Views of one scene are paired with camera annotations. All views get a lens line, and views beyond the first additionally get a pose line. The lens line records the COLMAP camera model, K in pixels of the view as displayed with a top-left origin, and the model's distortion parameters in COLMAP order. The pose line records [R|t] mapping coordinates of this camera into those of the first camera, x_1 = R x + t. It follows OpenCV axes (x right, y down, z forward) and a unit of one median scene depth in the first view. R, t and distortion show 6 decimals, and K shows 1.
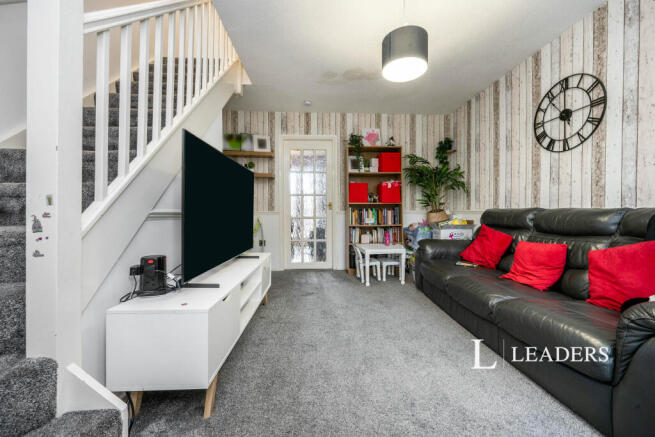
lens RADIAL K [[252.9, 0, 328.2], [0, 252.9, 215.1], [0, 0, 1]] dist [0.000555, -0.000114]
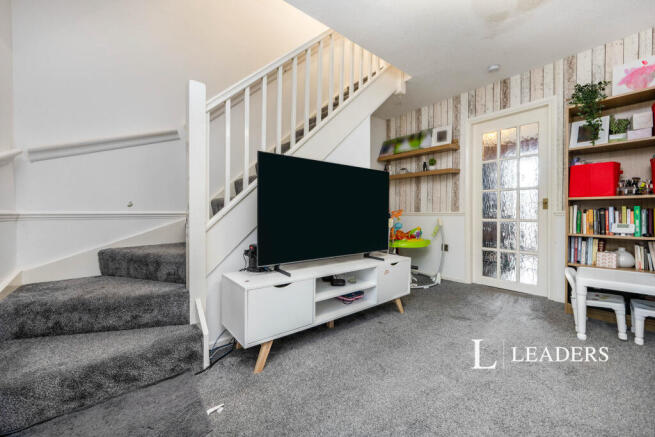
lens RADIAL K [[252.9, 0, 326.7], [0, 252.9, 216.1], [0, 0, 1]] dist [0.000555, -0.000114]
pose [[0.604460, 0.010268, -0.796569, 0.210208], [-0.008539, 0.999943, 0.006410, -0.002777], [0.796589, 0.002928, 0.604514, 0.141212]]
